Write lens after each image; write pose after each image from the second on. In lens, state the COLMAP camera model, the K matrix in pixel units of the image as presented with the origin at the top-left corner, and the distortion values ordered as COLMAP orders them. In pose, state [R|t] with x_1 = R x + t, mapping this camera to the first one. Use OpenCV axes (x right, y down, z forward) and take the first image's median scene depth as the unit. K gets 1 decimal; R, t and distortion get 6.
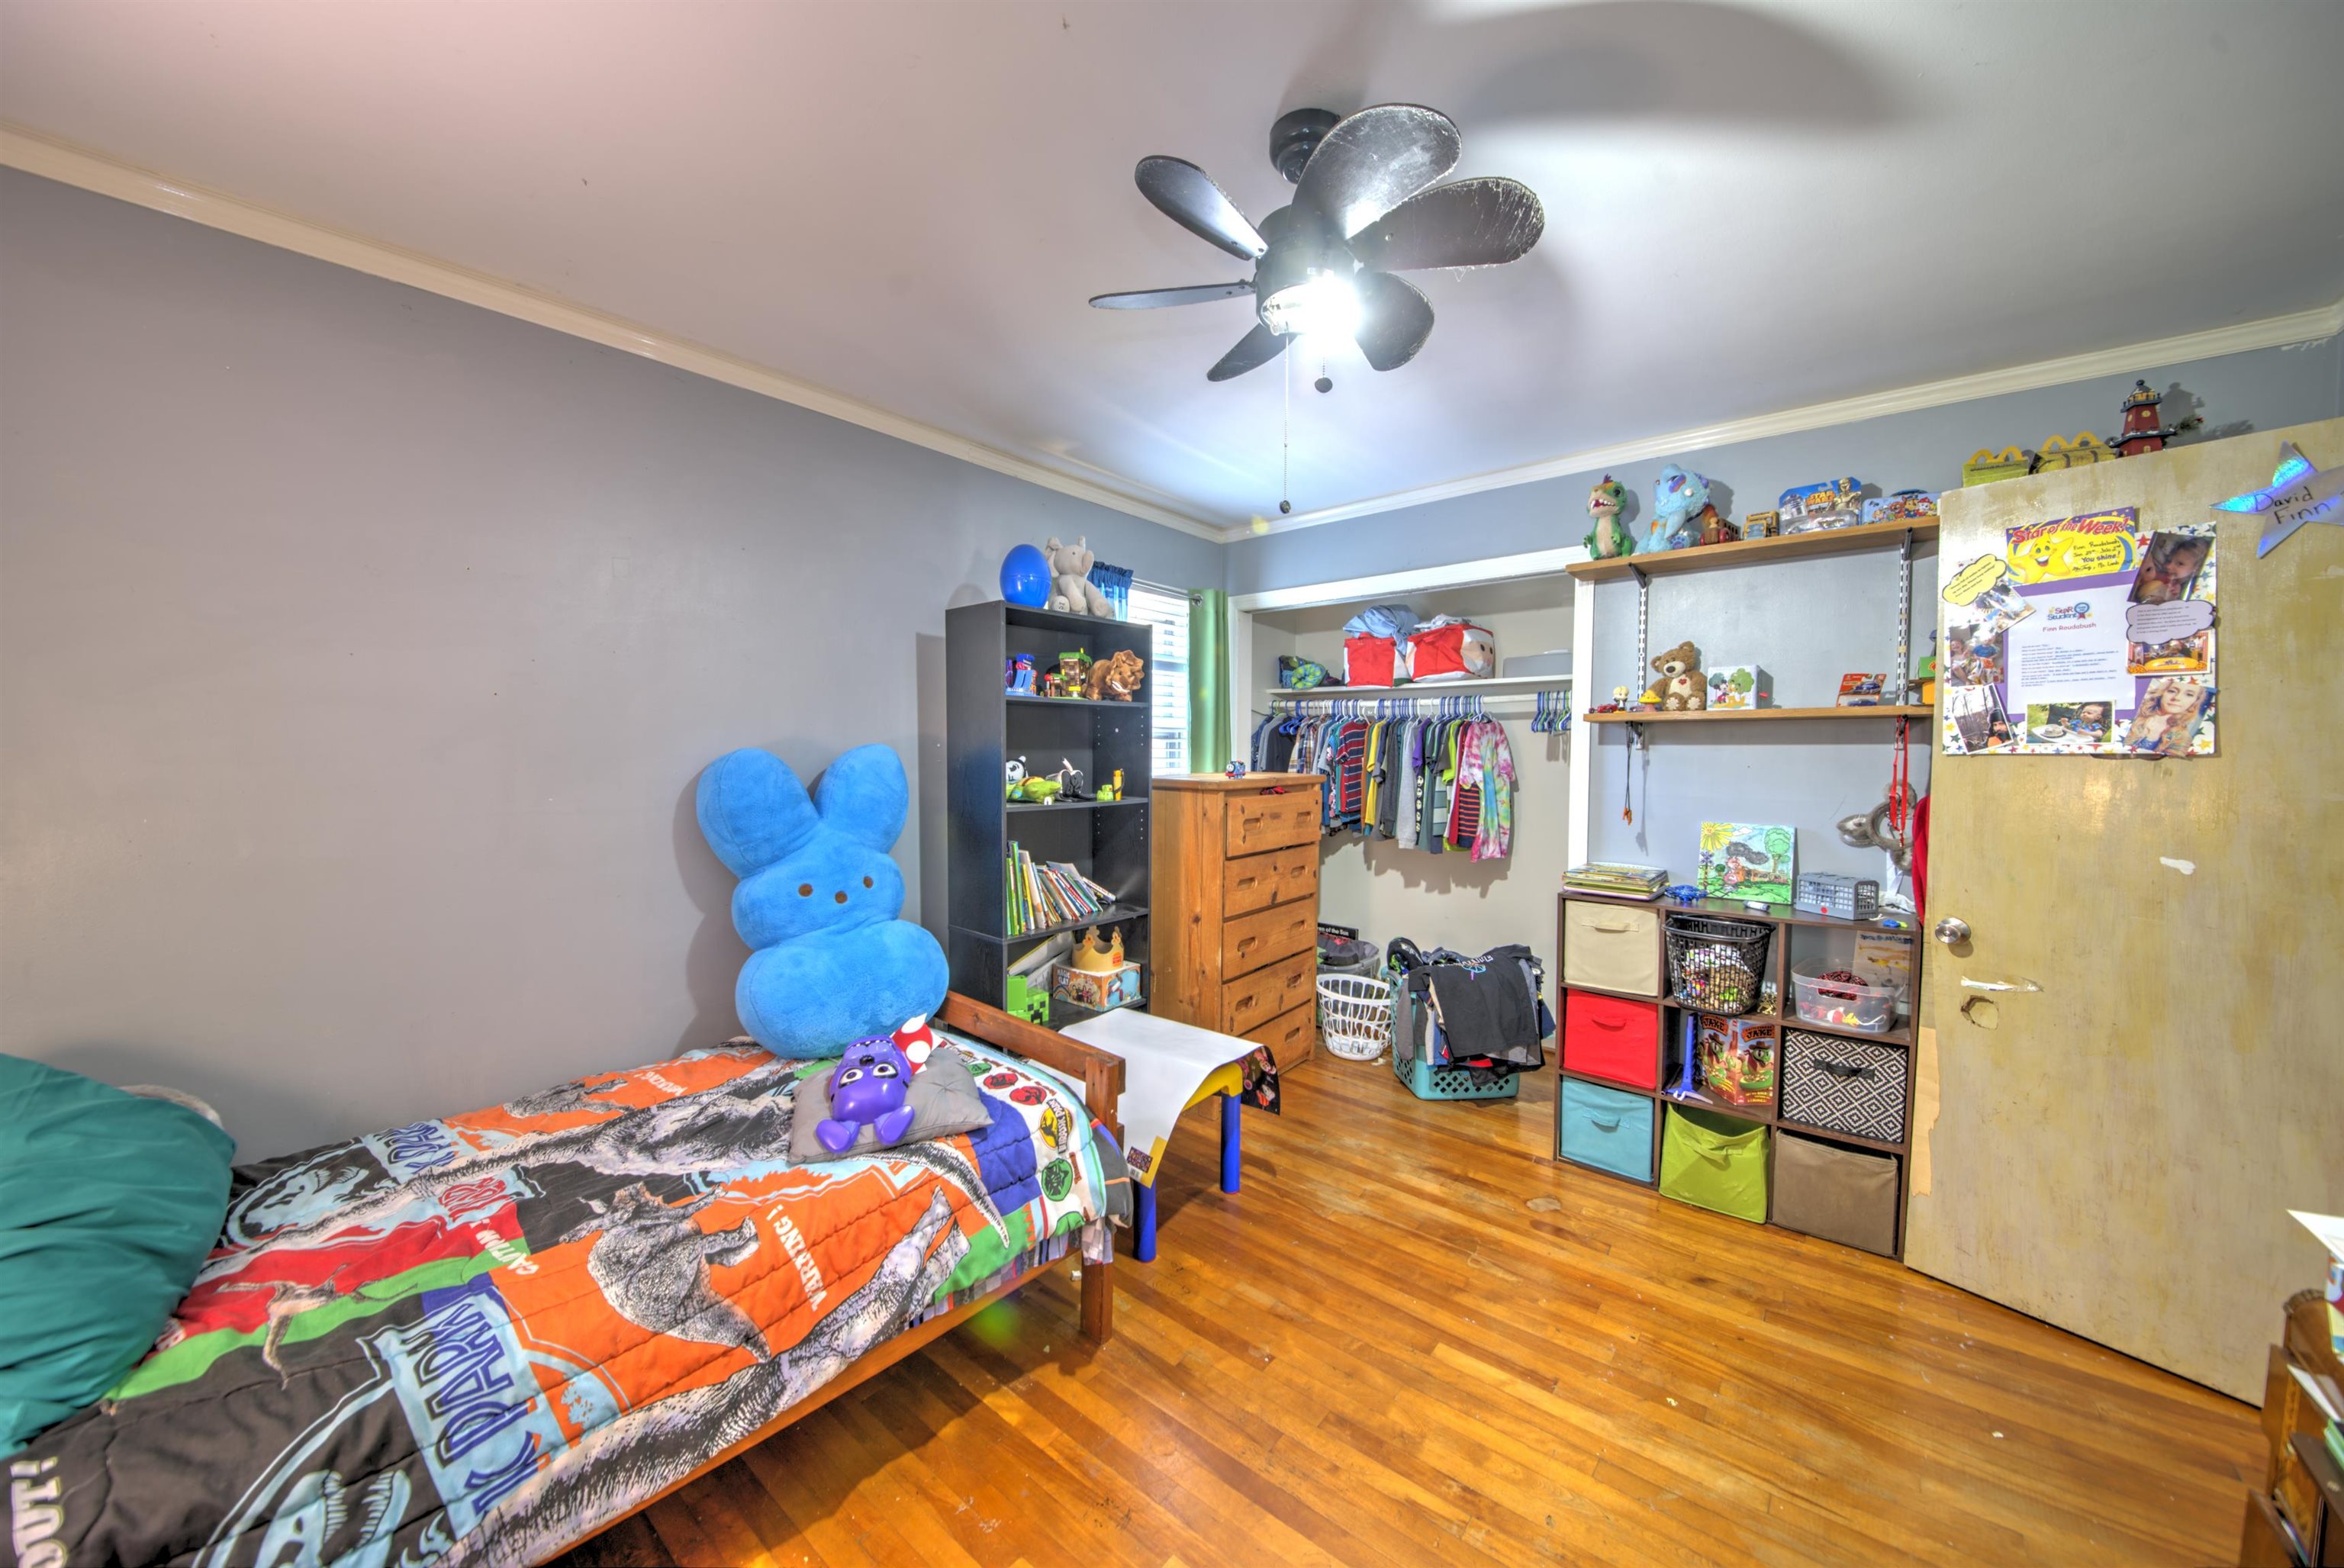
lens RADIAL K [[820.2, 0, 1172.0], [0, 820.2, 784.0], [0, 0, 1]] dist [0.000248, -0.009348]
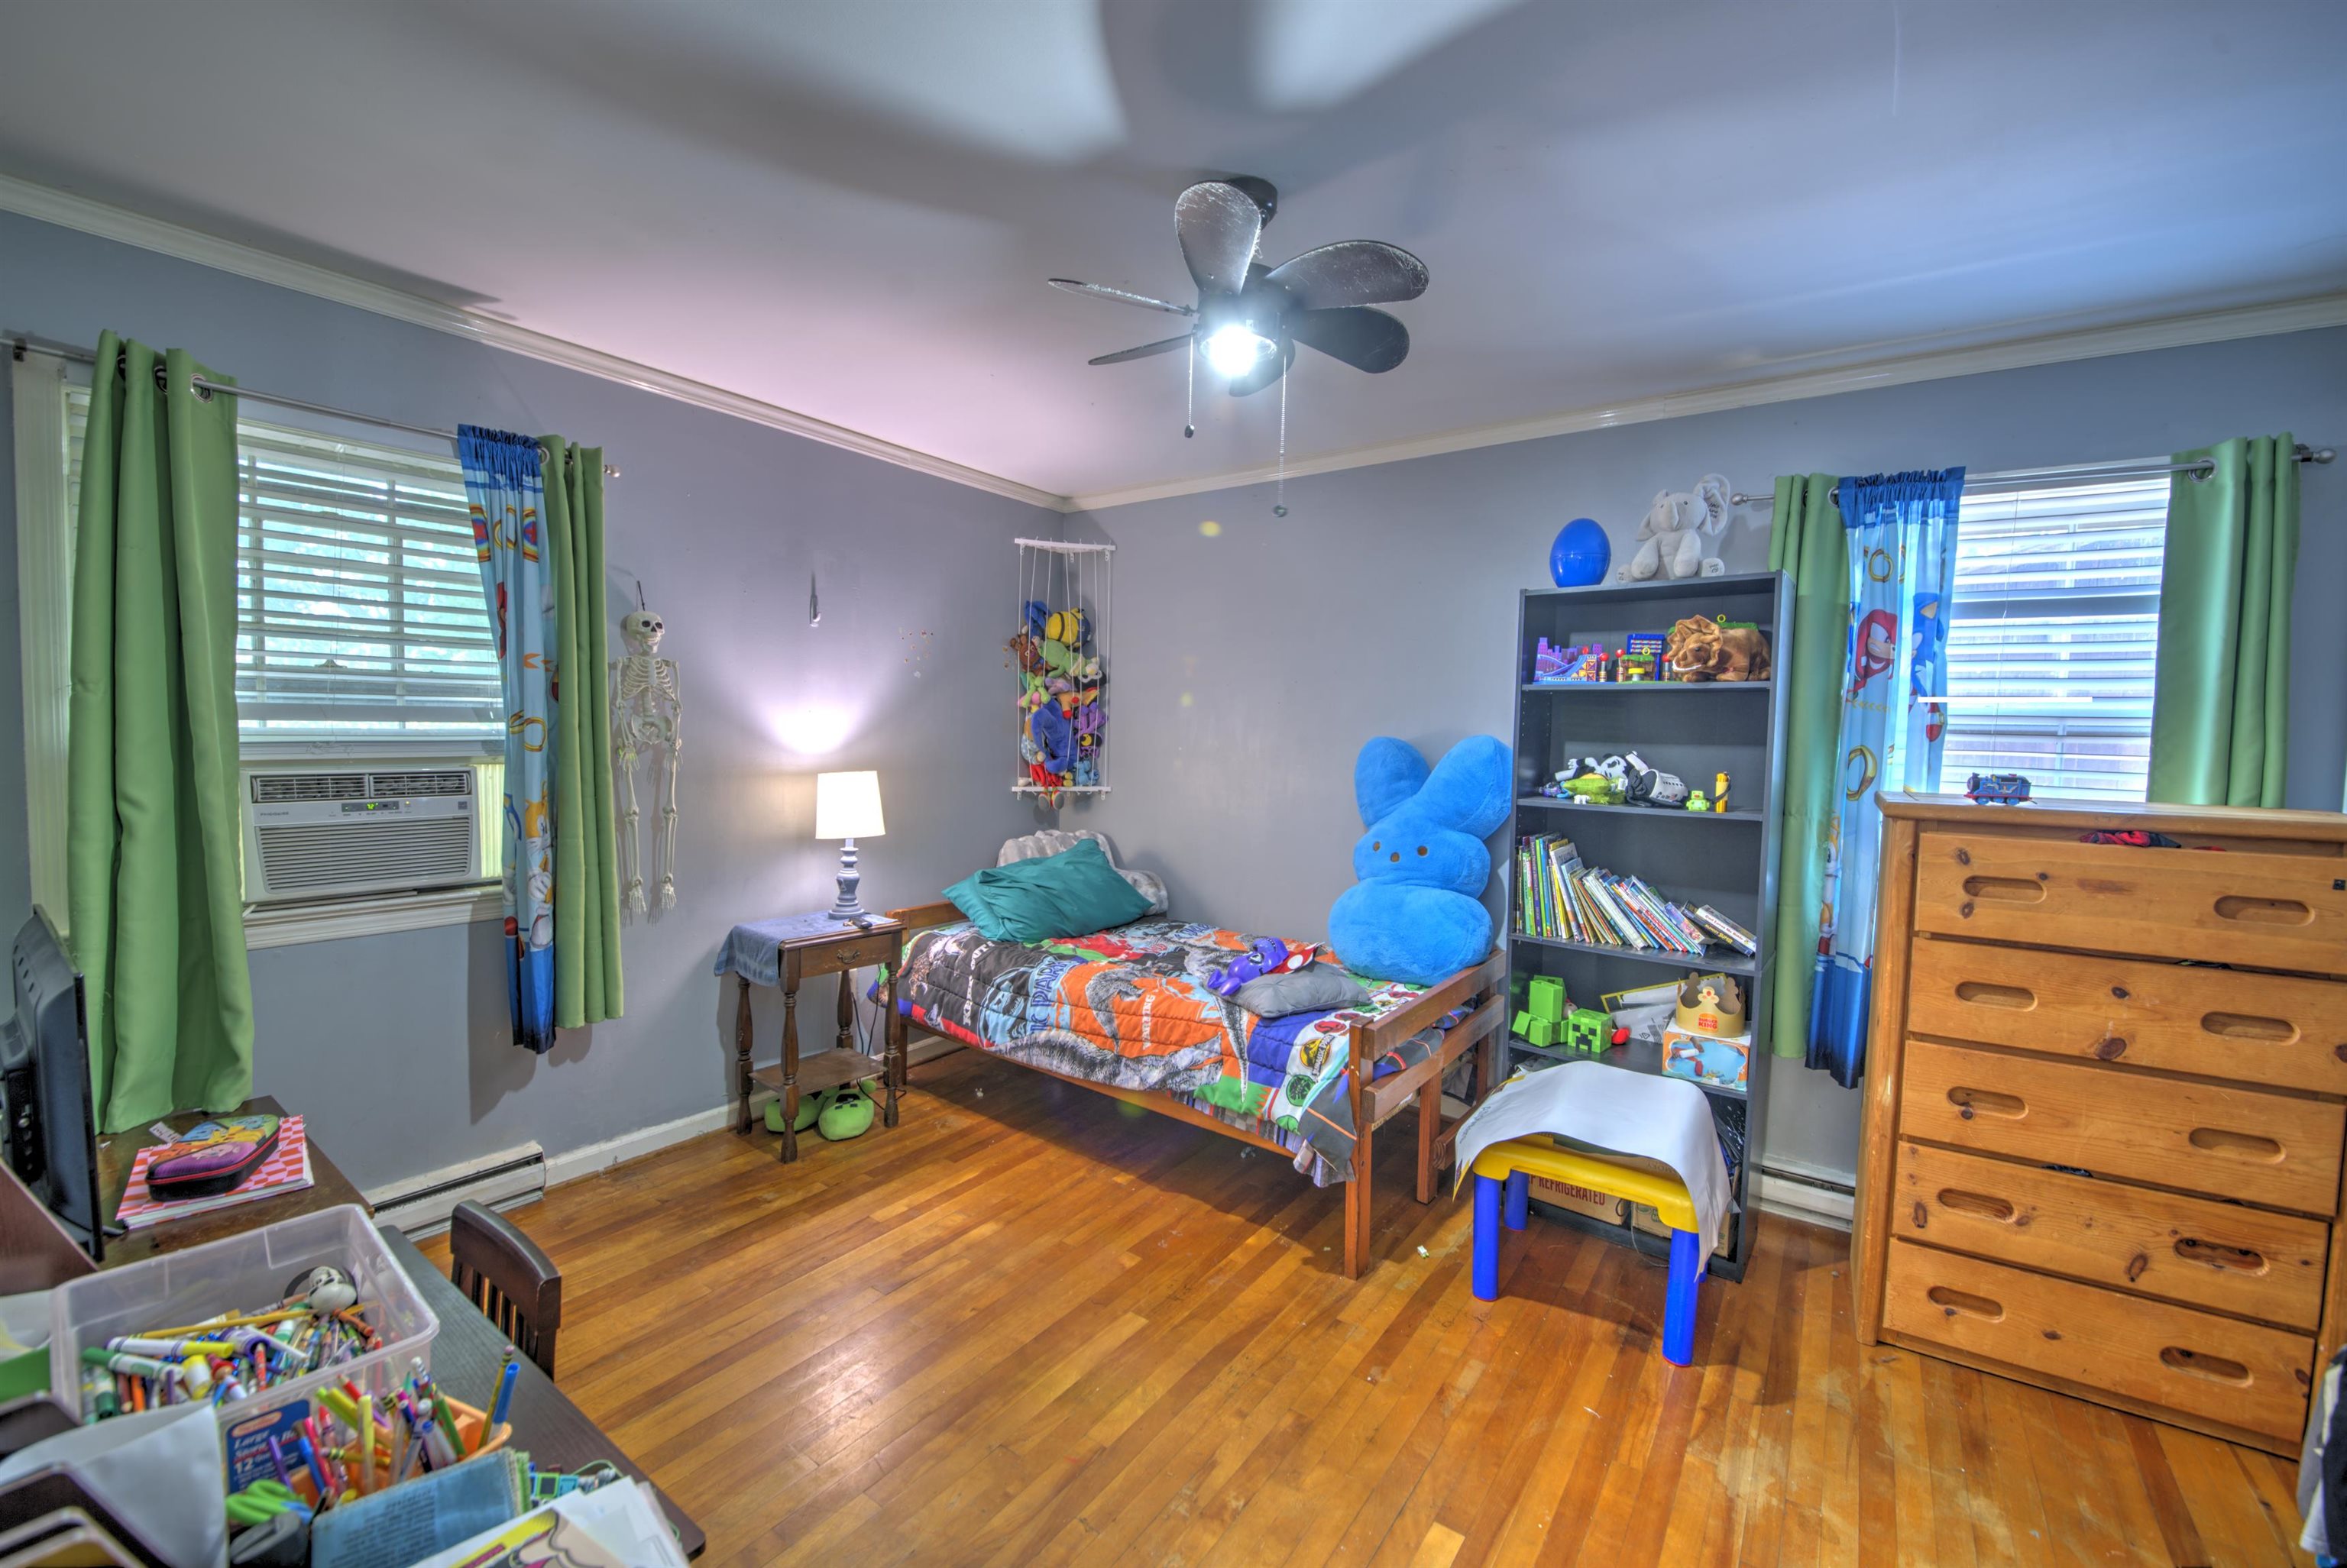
lens RADIAL K [[961.2, 0, 1173.5], [0, 961.2, 784.0], [0, 0, 1]] dist [0.000544, -0.000036]
pose [[0.077220, 0.059273, -0.995251, 1.509284], [-0.070785, 0.996038, 0.053828, -0.035867], [0.994498, 0.066292, 0.081109, 0.820179]]
